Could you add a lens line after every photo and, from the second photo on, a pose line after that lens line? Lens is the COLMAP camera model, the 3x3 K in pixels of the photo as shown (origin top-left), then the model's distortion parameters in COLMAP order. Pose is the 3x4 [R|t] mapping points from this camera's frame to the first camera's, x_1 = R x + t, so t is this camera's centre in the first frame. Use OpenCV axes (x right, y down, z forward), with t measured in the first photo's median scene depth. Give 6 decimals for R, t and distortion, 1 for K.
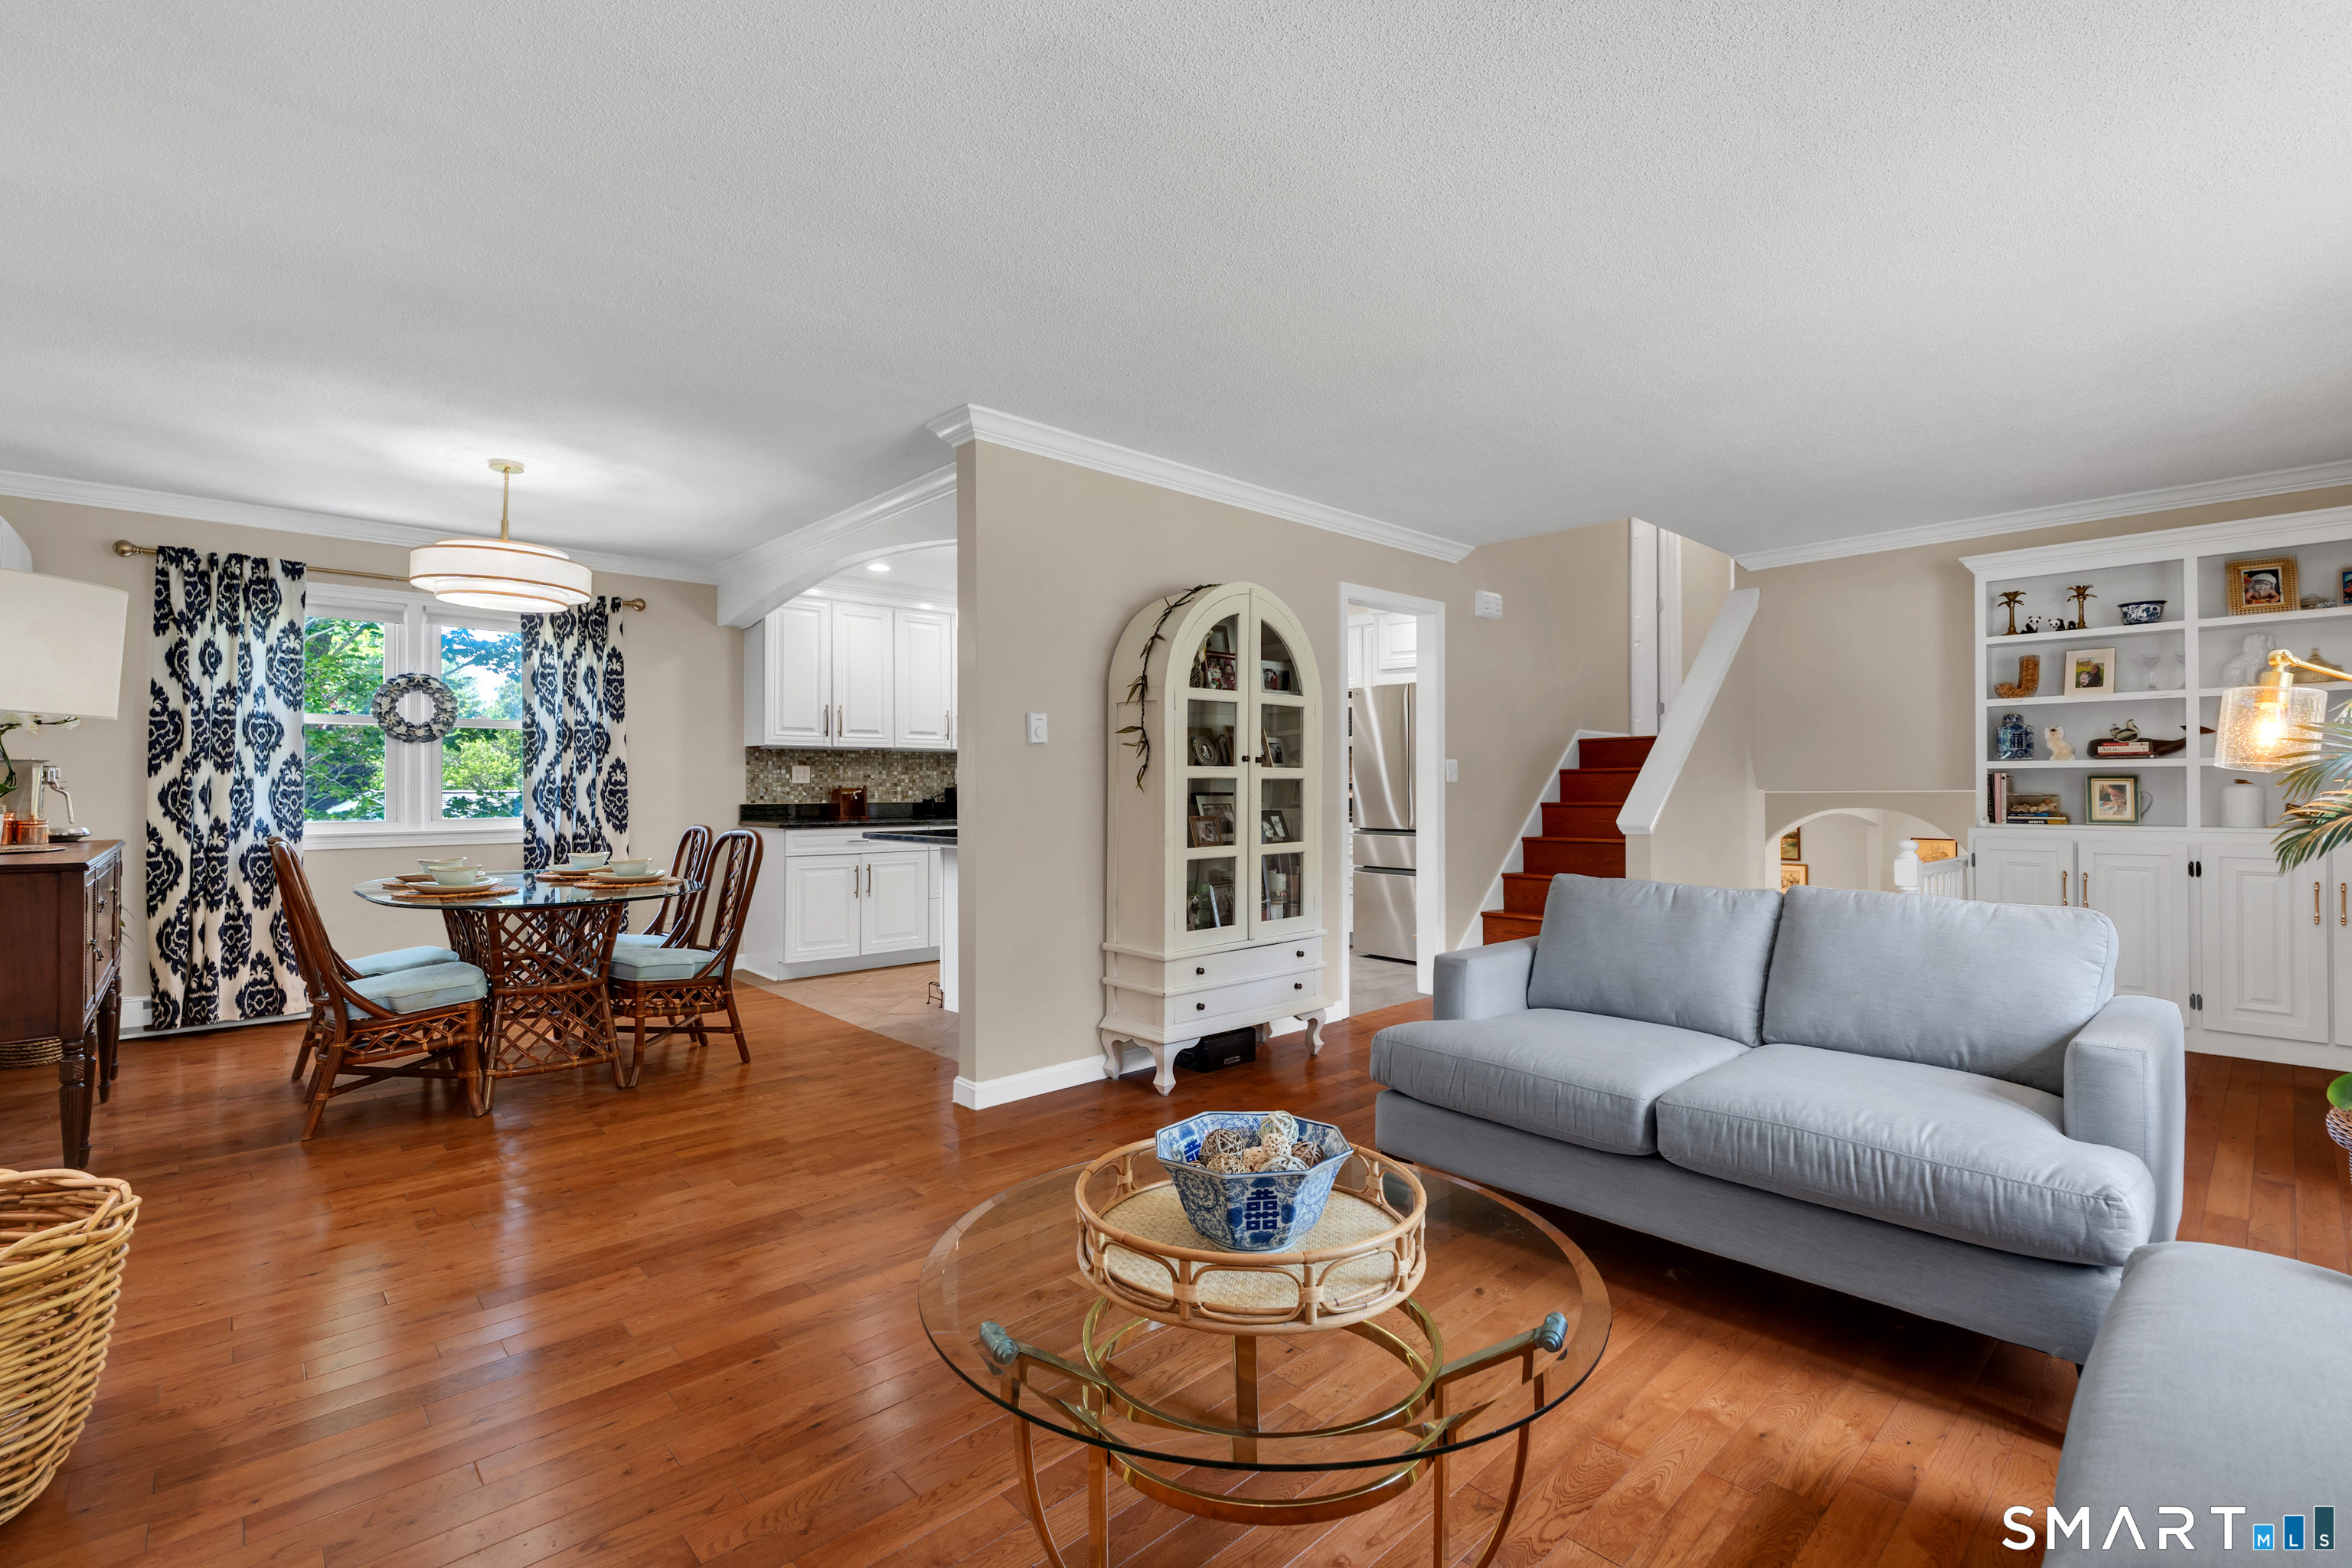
lens RADIAL K [[1038.2, 0, 1193.0], [0, 1038.2, 790.3], [0, 0, 1]] dist [-0.010283, 0.001699]
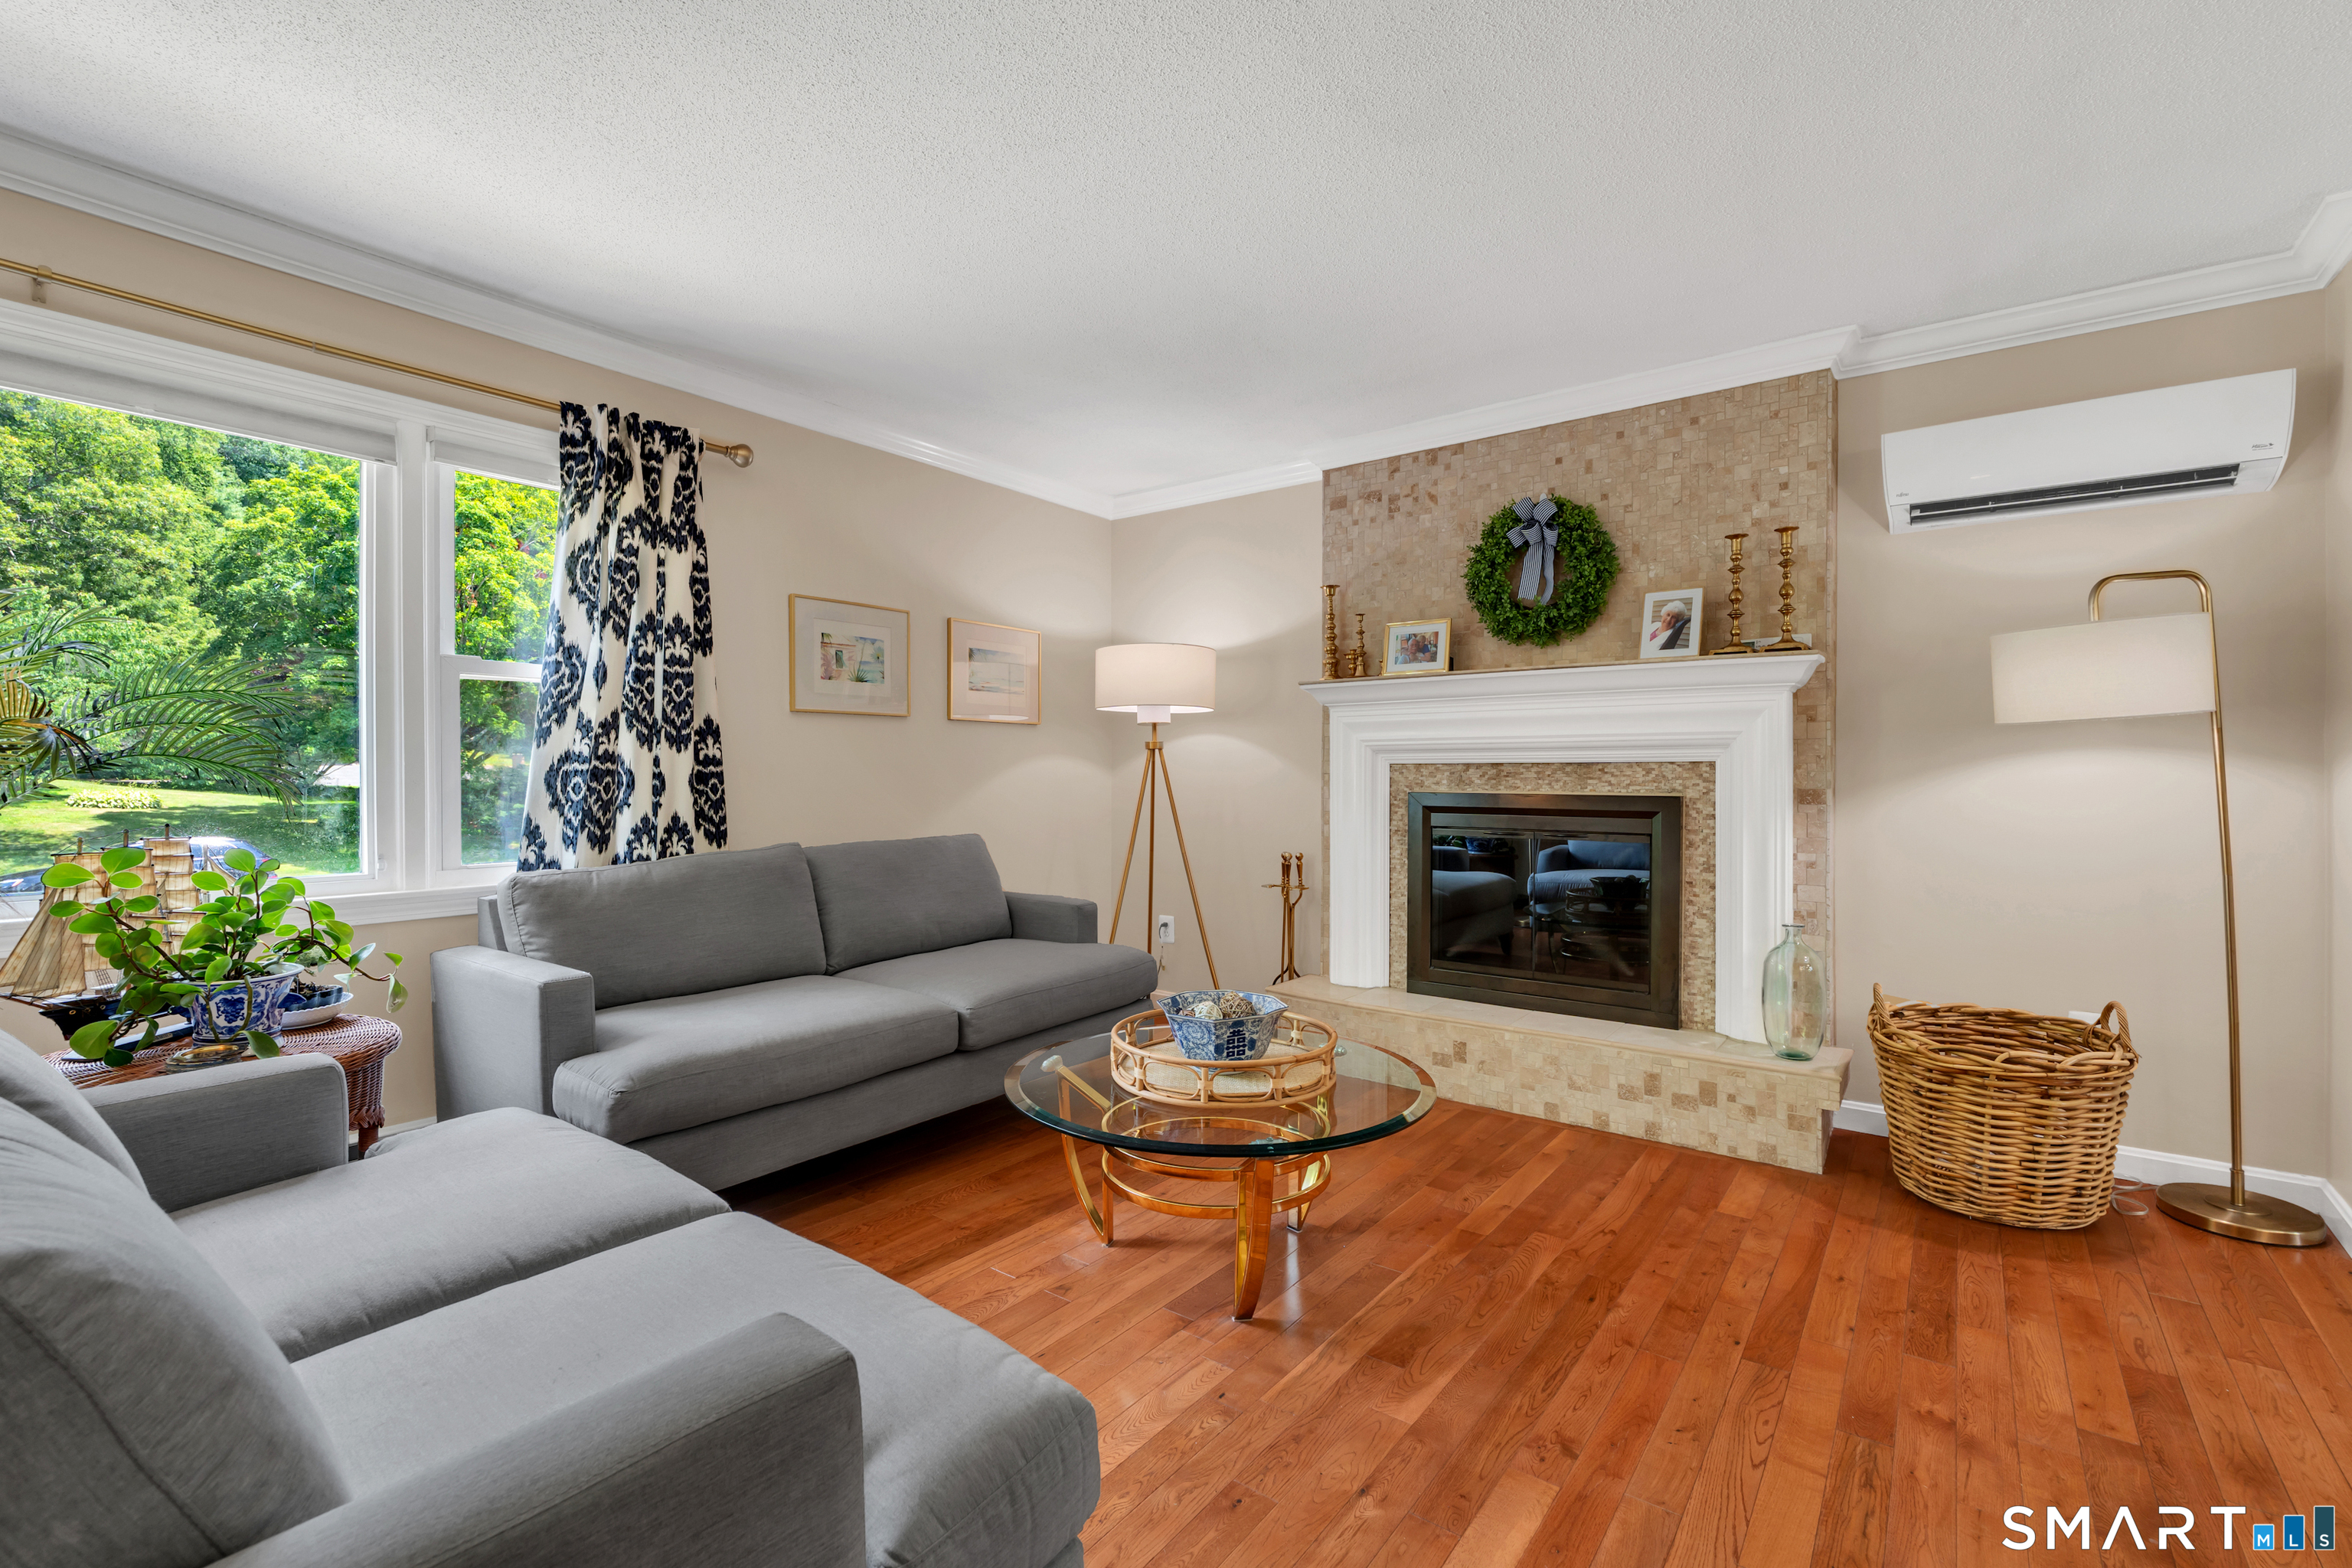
lens RADIAL K [[1038.2, 0, 1196.4], [0, 1038.2, 774.2], [0, 0, 1]] dist [-0.010283, 0.001699]
pose [[-0.987968, -0.000719, -0.154658, 0.105967], [-0.001001, 0.999998, 0.001747, 0.000116], [0.154657, 0.001881, -0.987967, 0.801833]]
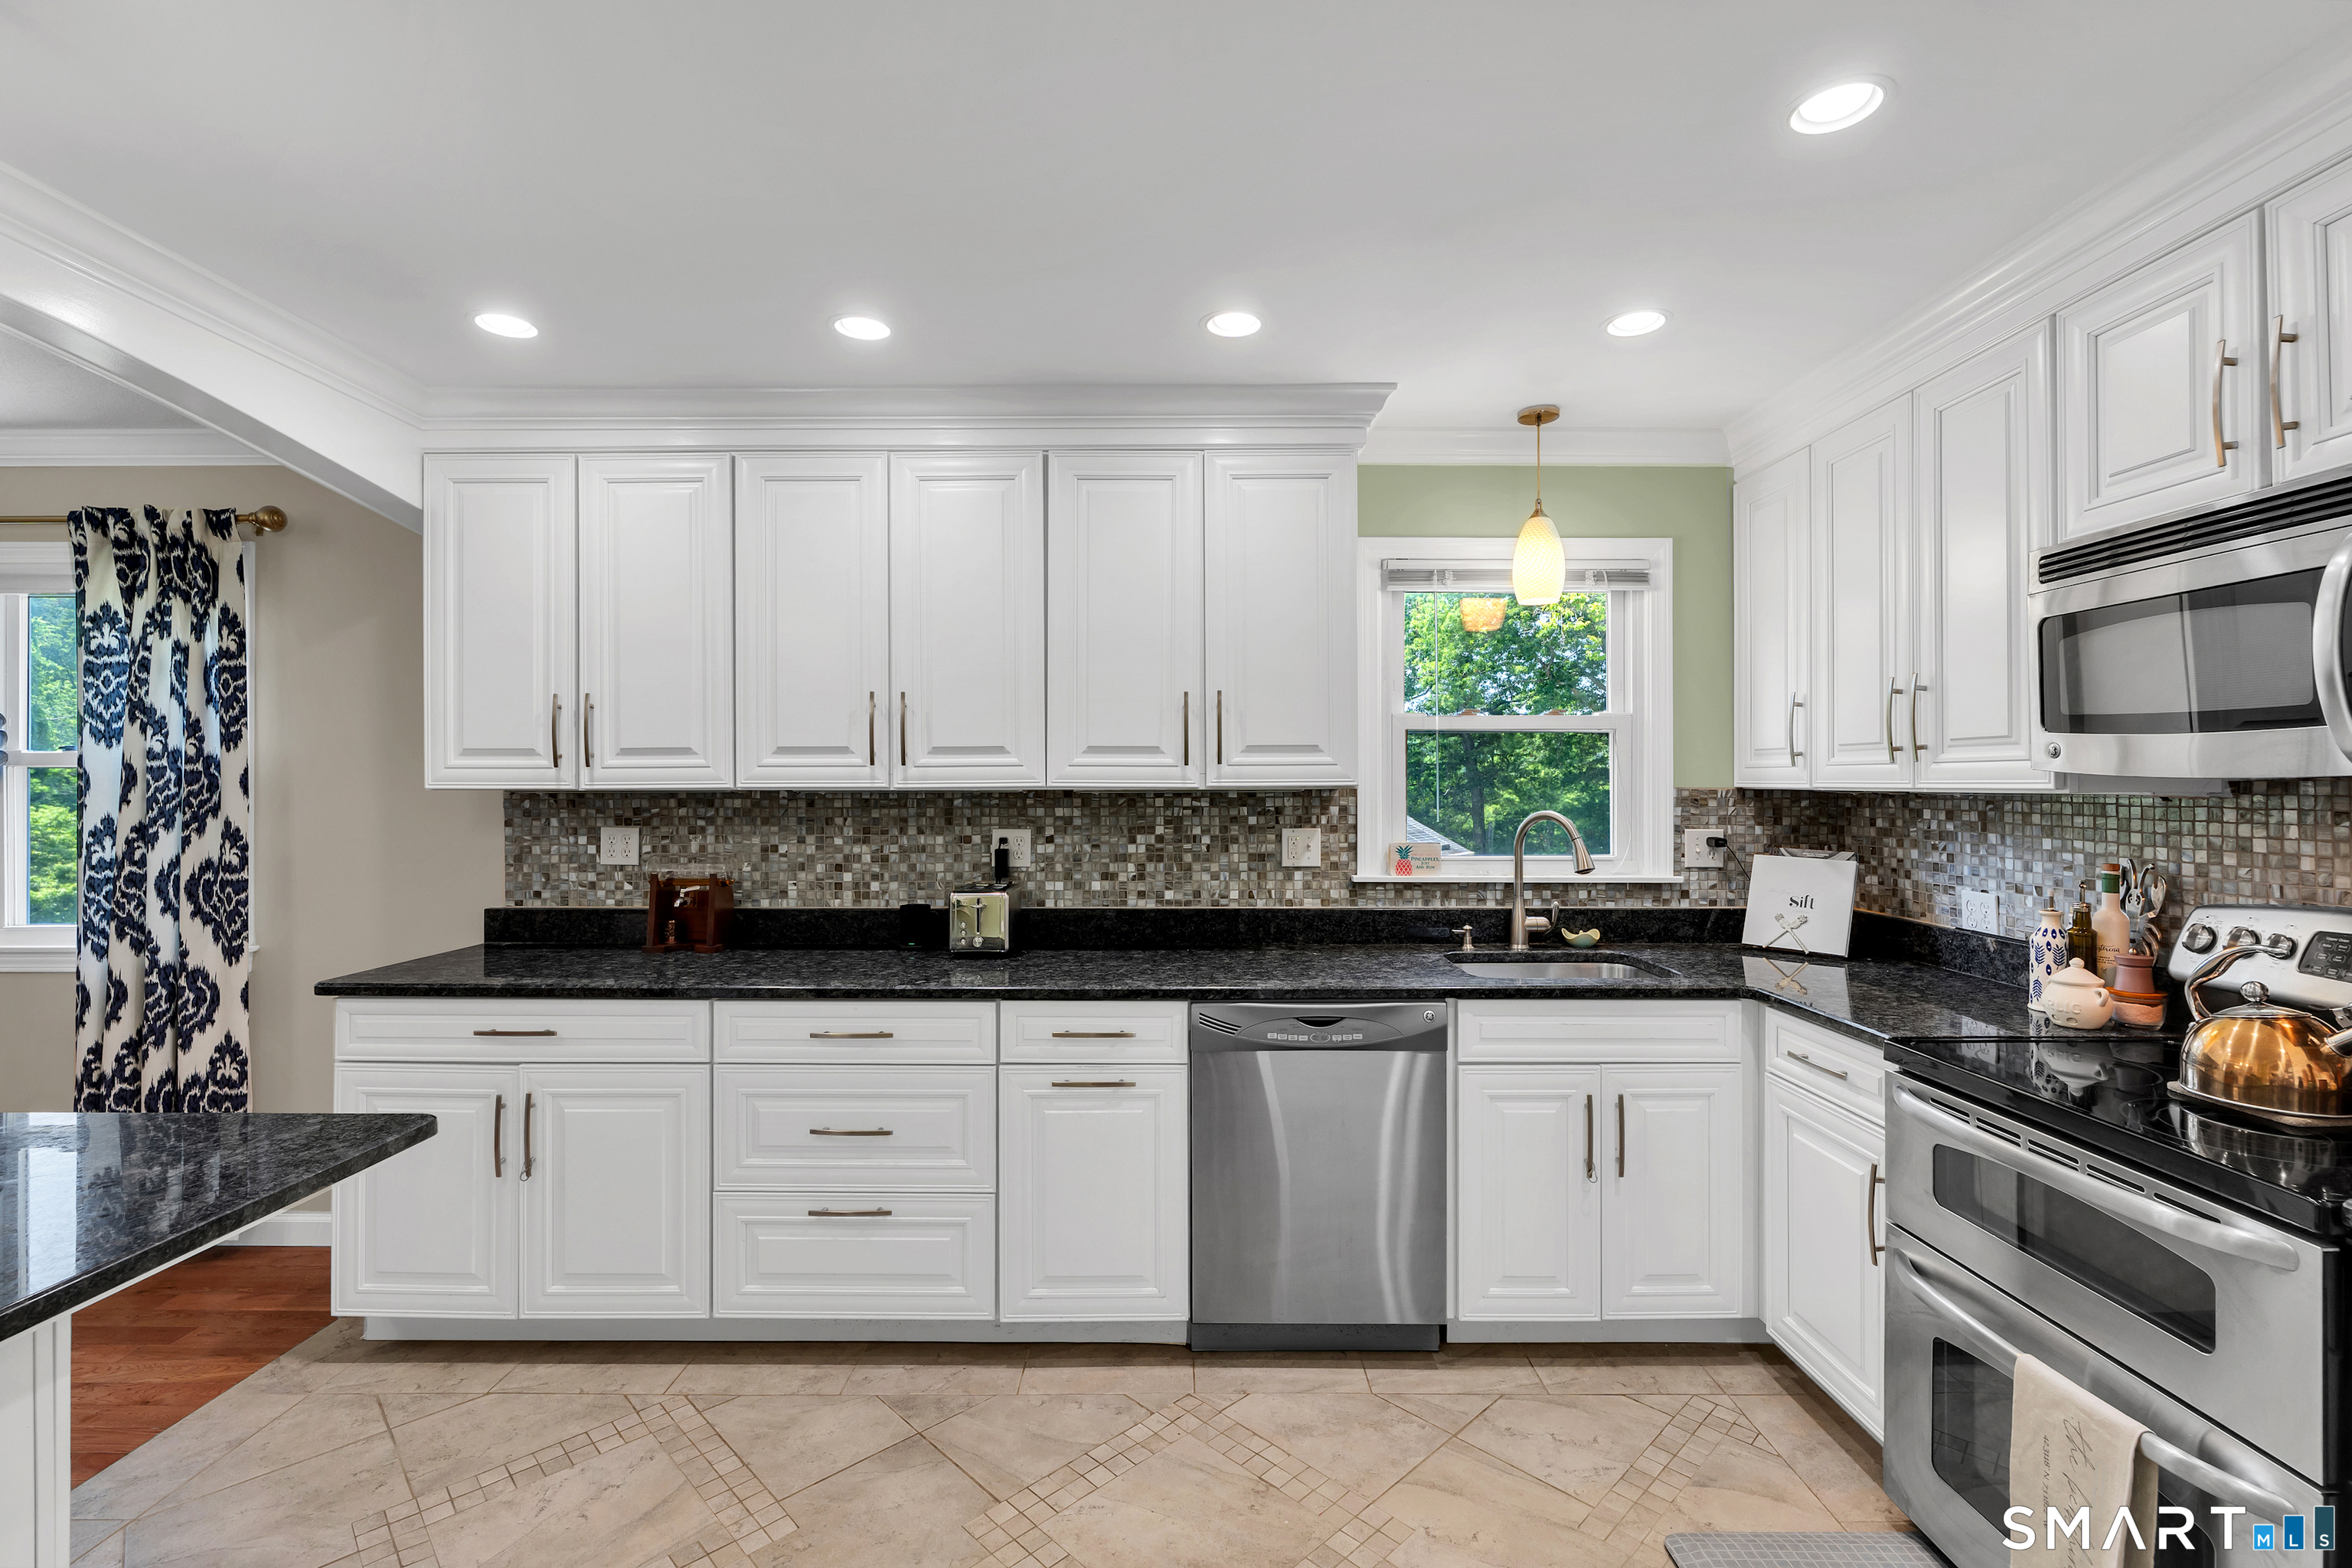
lens RADIAL K [[1038.2, 0, 1196.8], [0, 1038.2, 778.9], [0, 0, 1]] dist [-0.010283, 0.001699]
pose [[0.721426, 0.001169, -0.692491, 0.180060], [-0.004012, 0.999989, -0.002490, -0.061767], [0.692480, 0.004575, 0.721423, 1.143646]]
